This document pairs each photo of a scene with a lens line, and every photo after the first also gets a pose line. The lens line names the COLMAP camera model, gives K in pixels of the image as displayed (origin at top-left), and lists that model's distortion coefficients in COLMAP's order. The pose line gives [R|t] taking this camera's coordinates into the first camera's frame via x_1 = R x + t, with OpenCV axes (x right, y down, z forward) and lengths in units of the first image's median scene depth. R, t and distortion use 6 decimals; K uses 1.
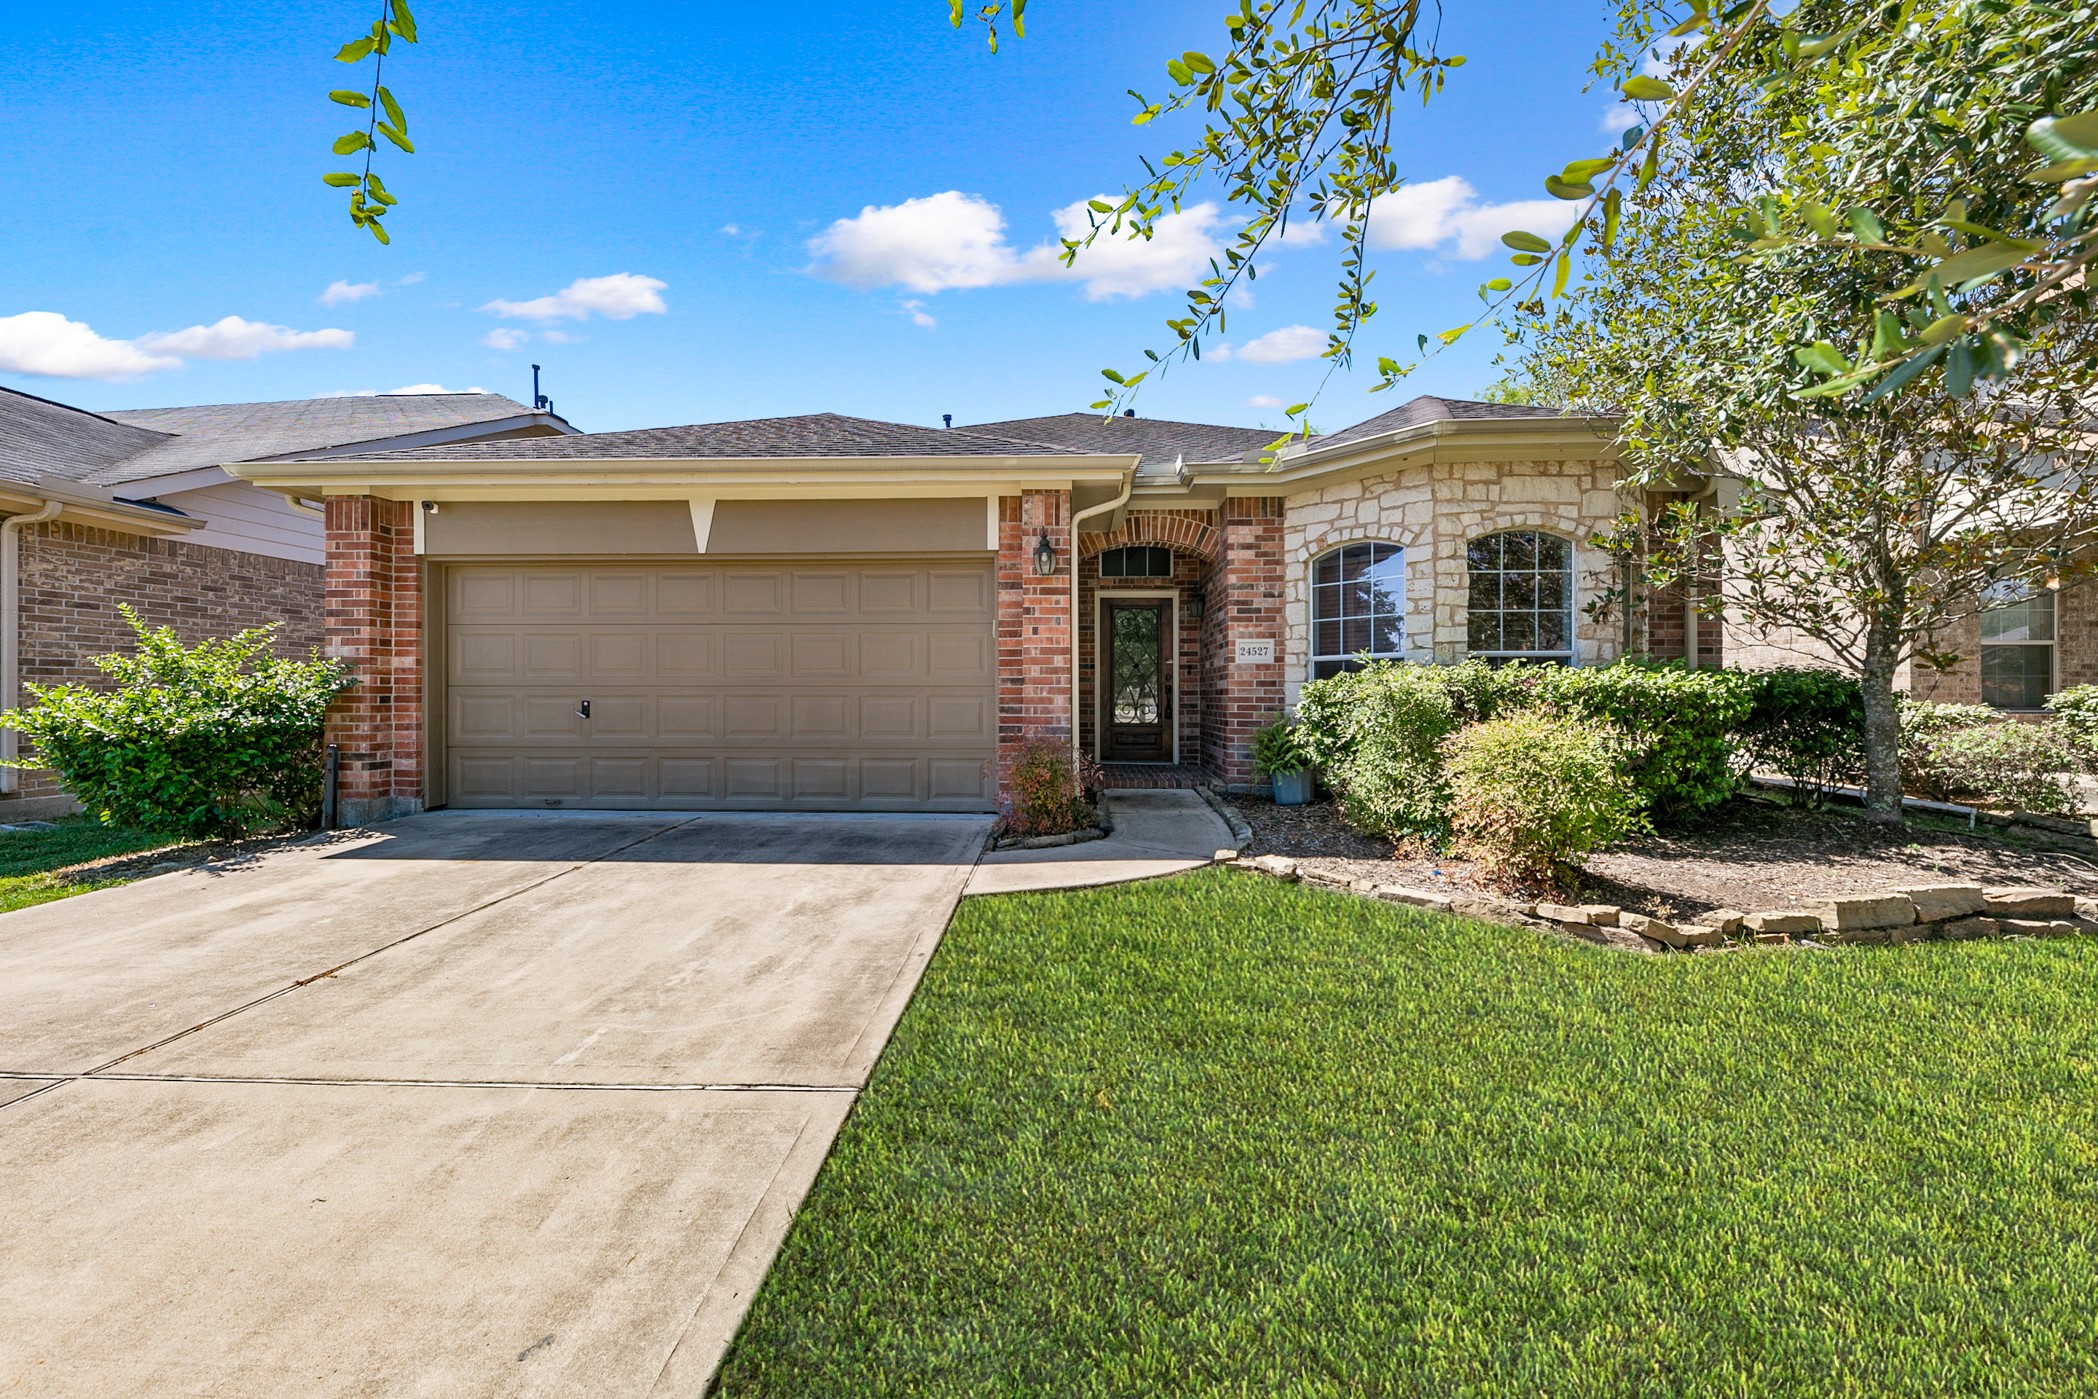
lens RADIAL K [[734.0, 0, 1048.2], [0, 734.0, 690.2], [0, 0, 1]] dist [0.007305, -0.001788]
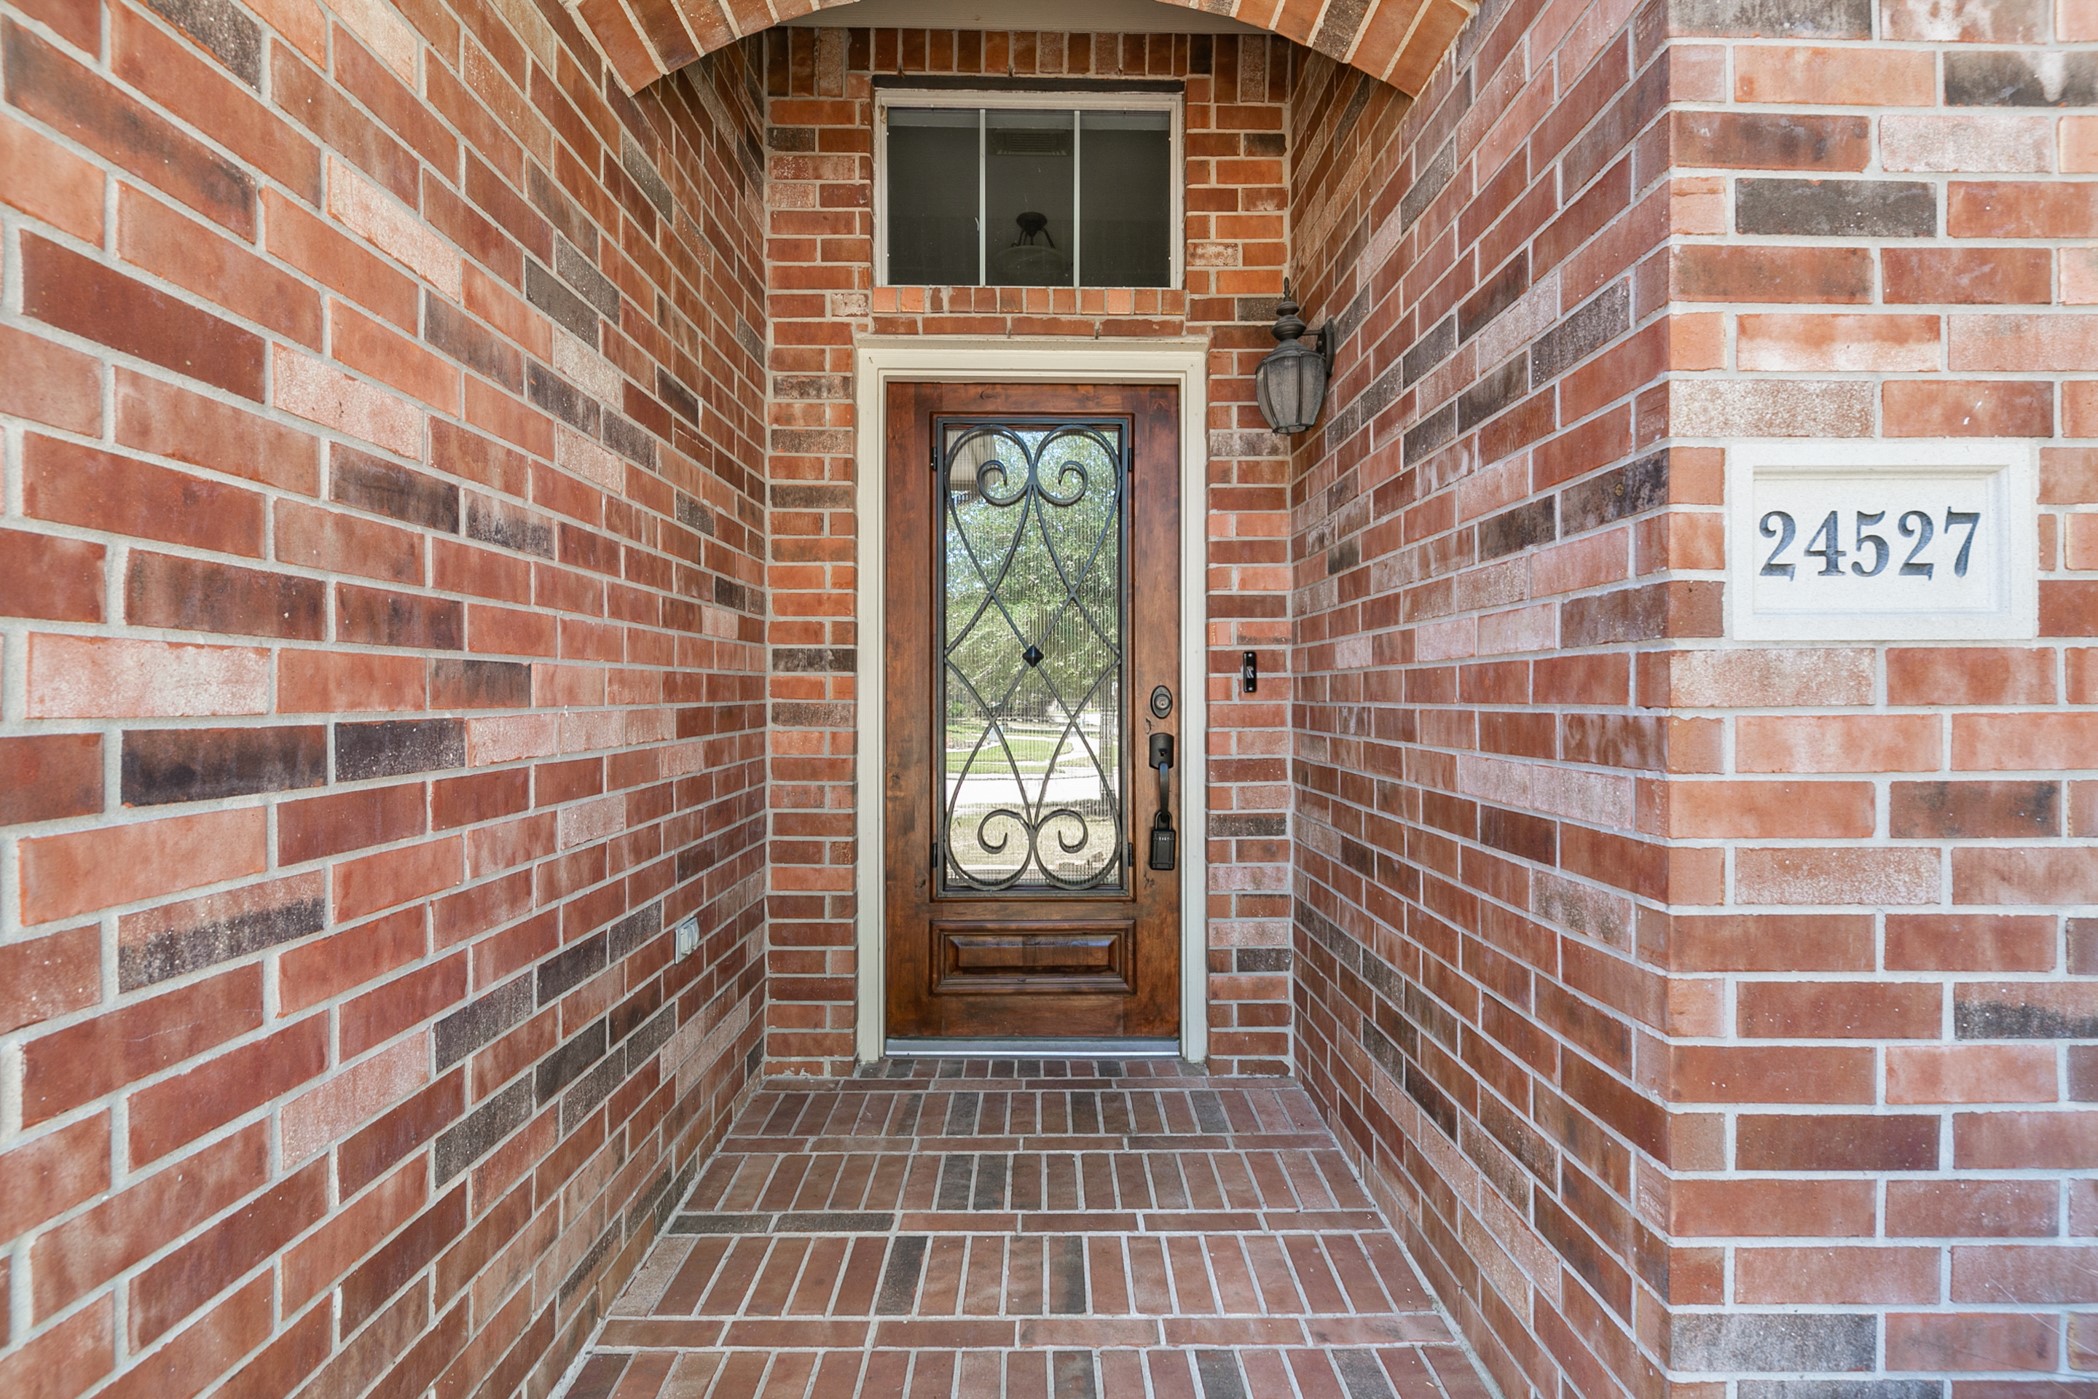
lens RADIAL K [[1009.3, 0, 1043.8], [0, 1009.3, 691.0], [0, 0, 1]] dist [0.009374, -0.001045]
pose [[0.998547, -0.000298, 0.053891, 0.107760], [0.000022, 0.999987, 0.005115, -0.023554], [-0.053892, -0.005106, 0.998534, 0.674951]]
